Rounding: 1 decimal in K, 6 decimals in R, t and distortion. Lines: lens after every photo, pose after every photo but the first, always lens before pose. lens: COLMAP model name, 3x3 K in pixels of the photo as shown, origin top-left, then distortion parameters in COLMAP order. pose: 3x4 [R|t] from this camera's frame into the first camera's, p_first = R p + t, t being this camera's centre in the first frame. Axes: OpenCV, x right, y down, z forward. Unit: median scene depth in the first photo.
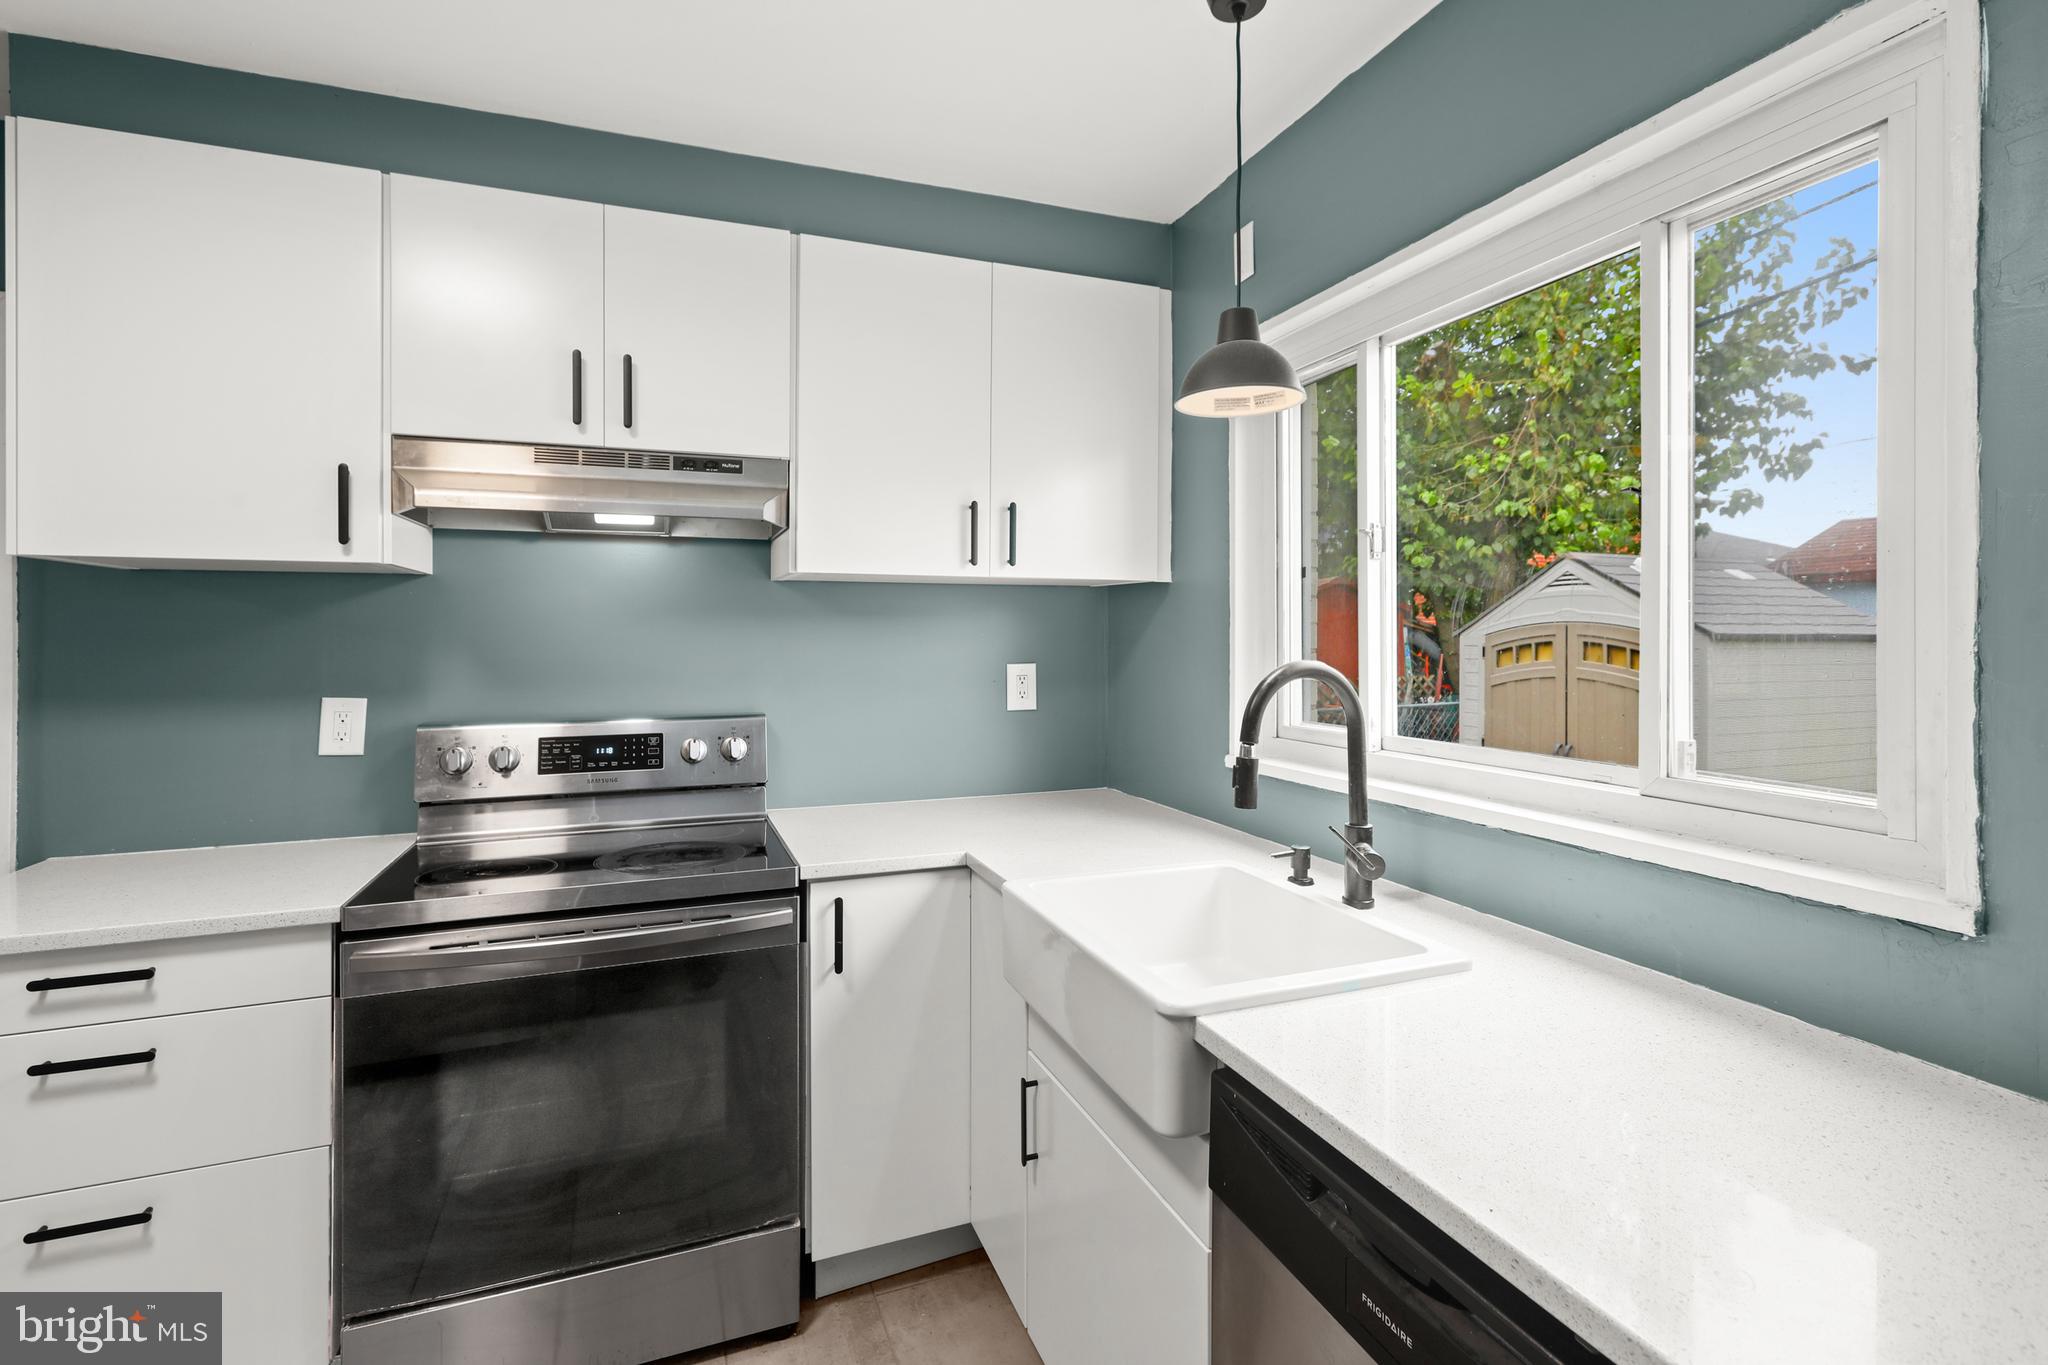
lens RADIAL K [[939.9, 0, 968.0], [0, 939.9, 638.8], [0, 0, 1]] dist [0.002789, 0.005650]
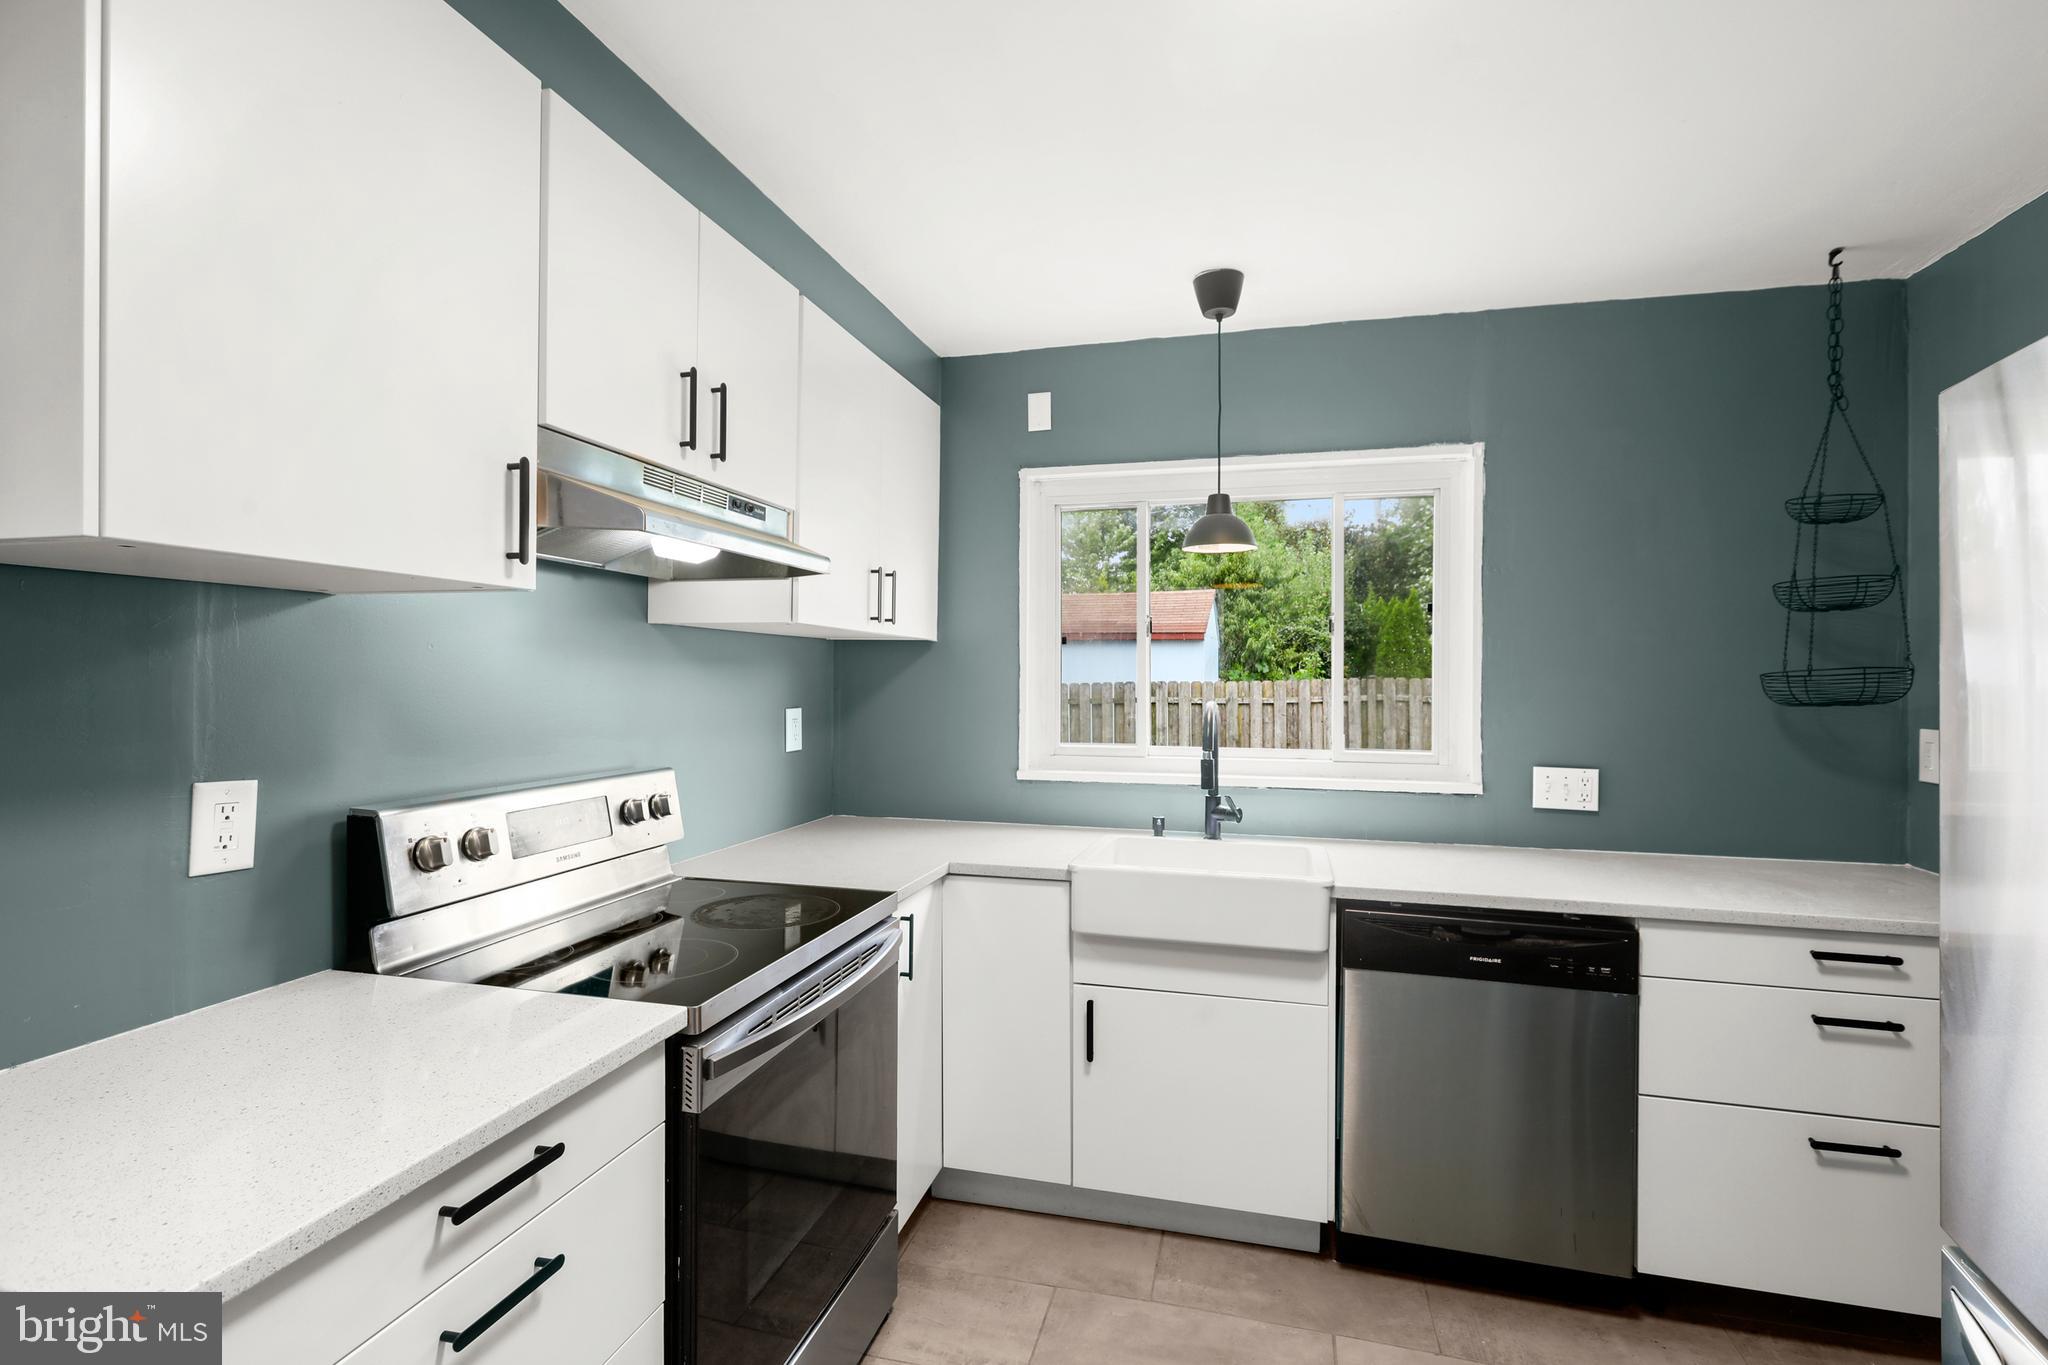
lens RADIAL K [[939.9, 0, 1028.8], [0, 939.9, 681.8], [0, 0, 1]] dist [0.002789, 0.005650]
pose [[0.582773, 0.003426, 0.812628, -0.865012], [-0.007532, 0.999971, 0.001186, -0.008812], [-0.812600, -0.006812, 0.582782, 0.192683]]
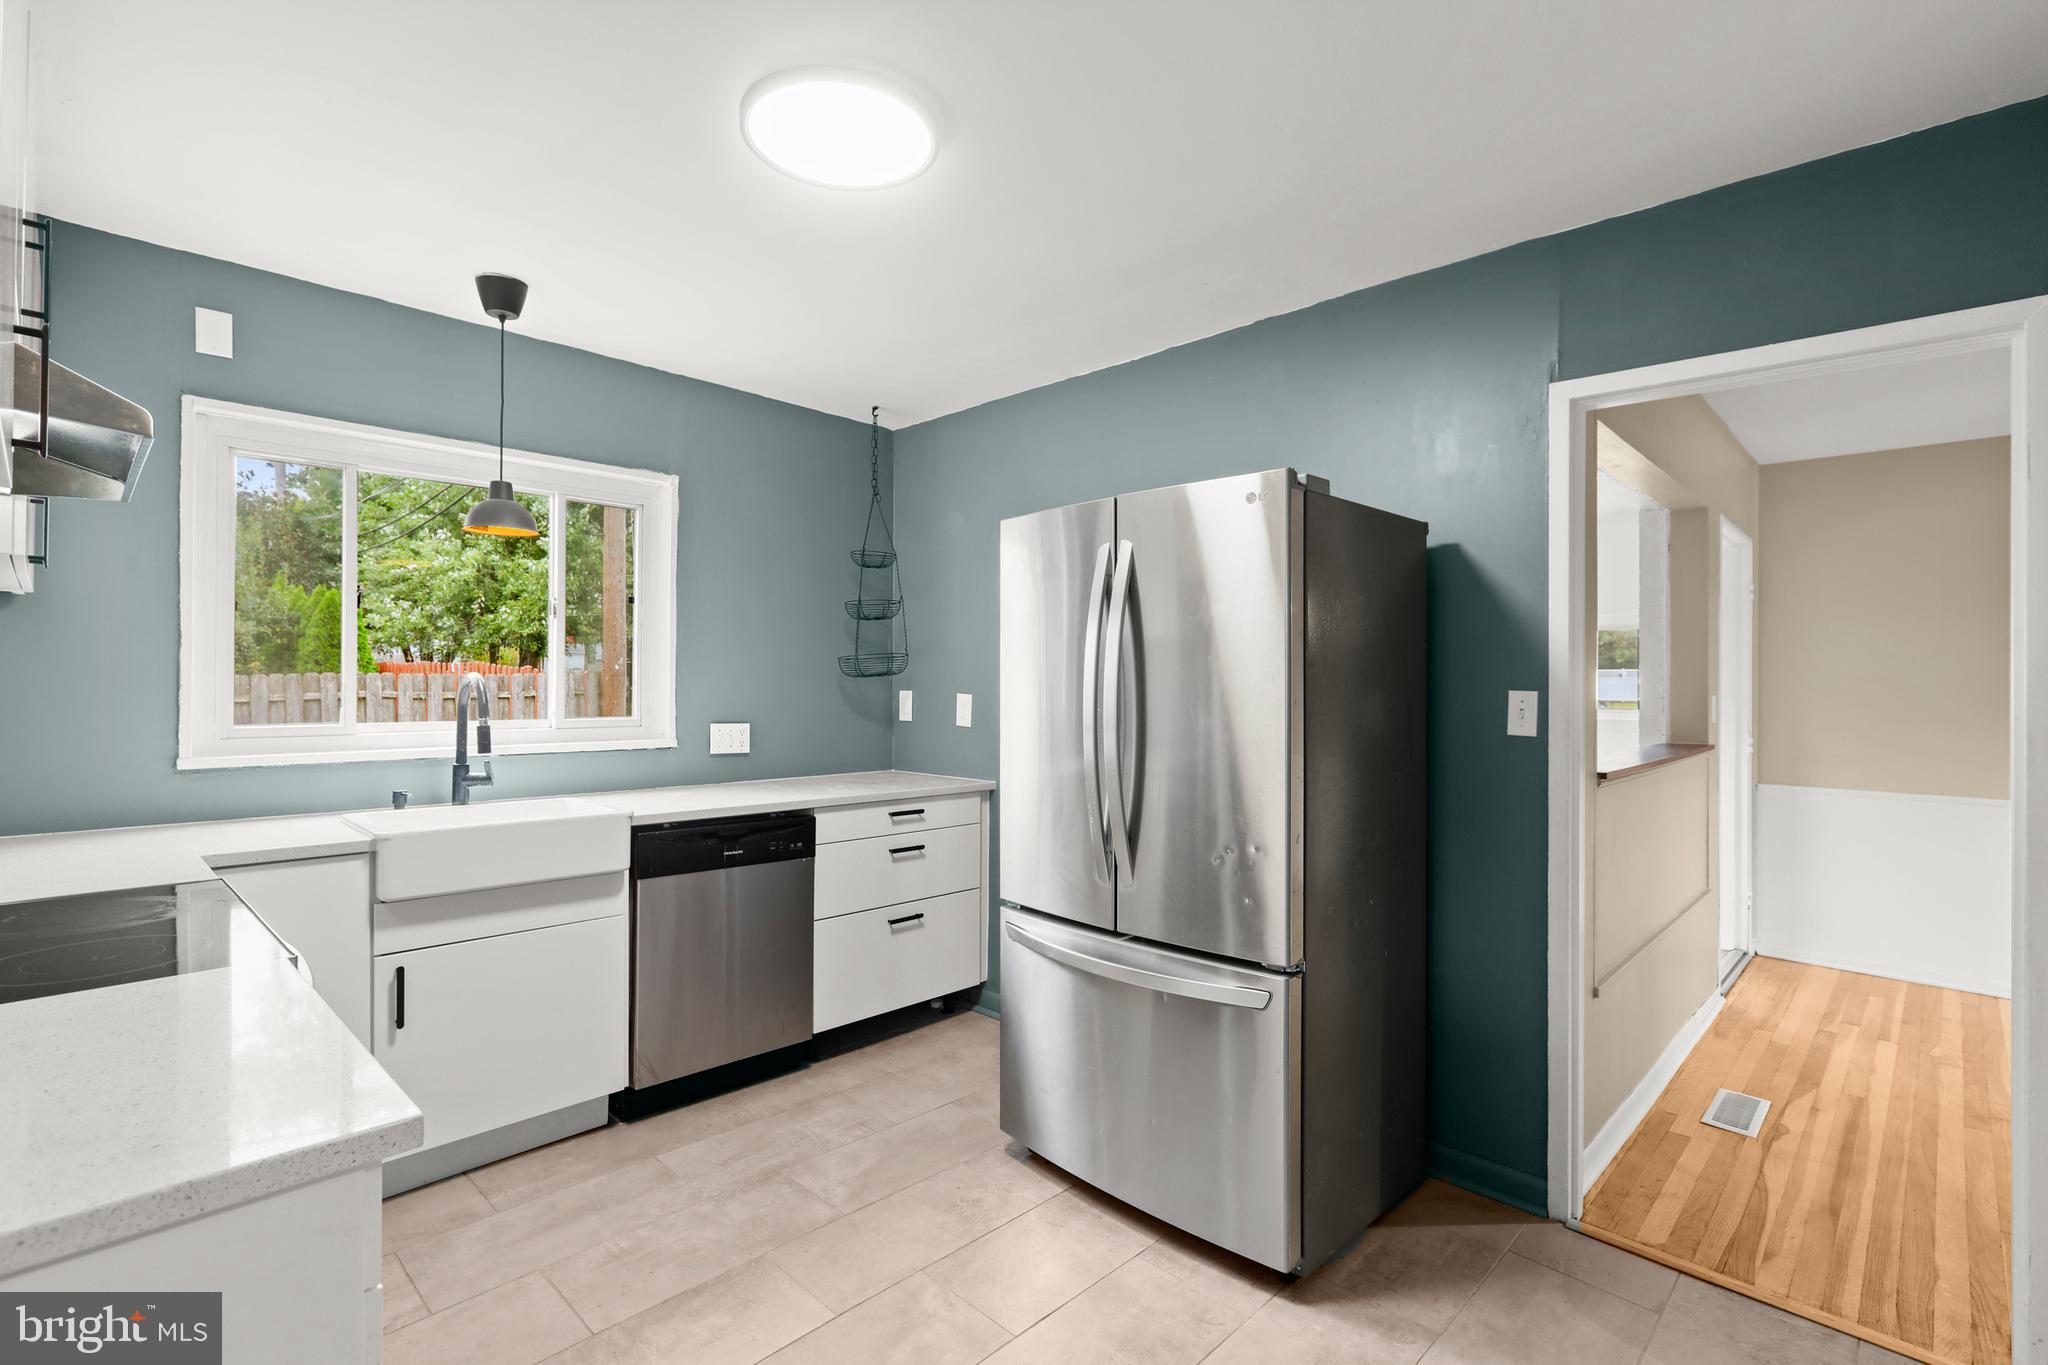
lens RADIAL K [[939.9, 0, 1000.8], [0, 939.9, 691.9], [0, 0, 1]] dist [0.002789, 0.005650]
pose [[-0.393399, -0.002077, 0.919366, -1.195746], [-0.002163, 0.999997, 0.001334, 0.037952], [-0.919365, -0.001463, -0.393402, 0.542741]]
